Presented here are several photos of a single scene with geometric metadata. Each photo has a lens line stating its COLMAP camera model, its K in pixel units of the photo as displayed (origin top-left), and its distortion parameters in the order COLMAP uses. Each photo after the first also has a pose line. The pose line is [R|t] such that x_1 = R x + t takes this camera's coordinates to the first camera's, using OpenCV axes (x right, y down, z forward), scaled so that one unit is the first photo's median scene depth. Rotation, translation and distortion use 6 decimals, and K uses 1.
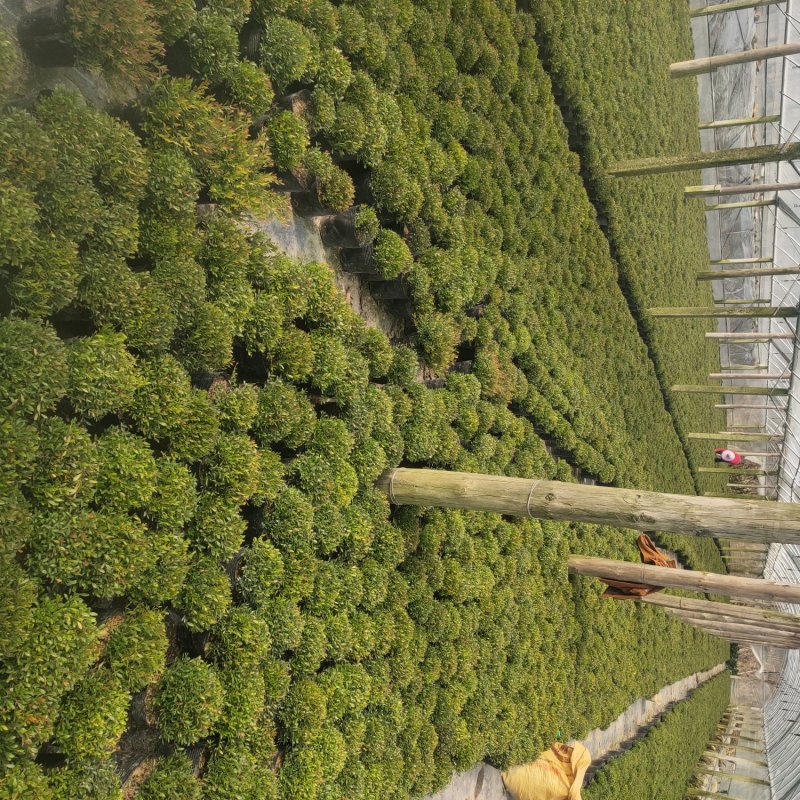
lens RADIAL K [[760.5, 0, 399.3], [0, 760.5, 400.4], [0, 0, 1]] dist [0.015961, 0.000000]
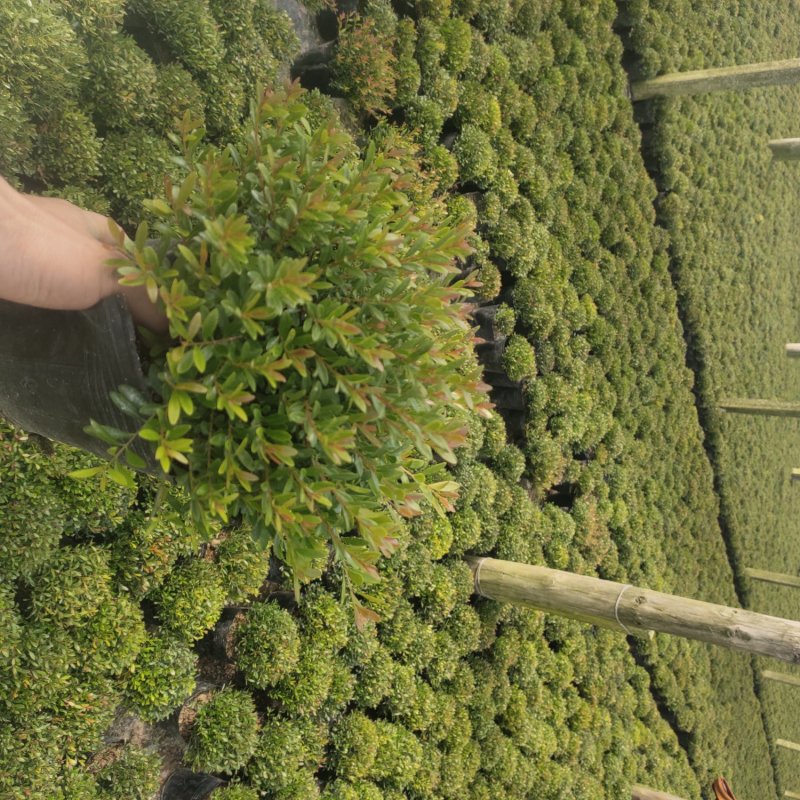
lens RADIAL K [[760.5, 0, 400.7], [0, 760.5, 400.1], [0, 0, 1]] dist [0.015961, 0.000000]
pose [[0.972623, 0.188215, -0.136305, -0.013503], [-0.220458, 0.932822, -0.285028, 0.182528], [0.073502, 0.307275, 0.948778, -0.027034]]
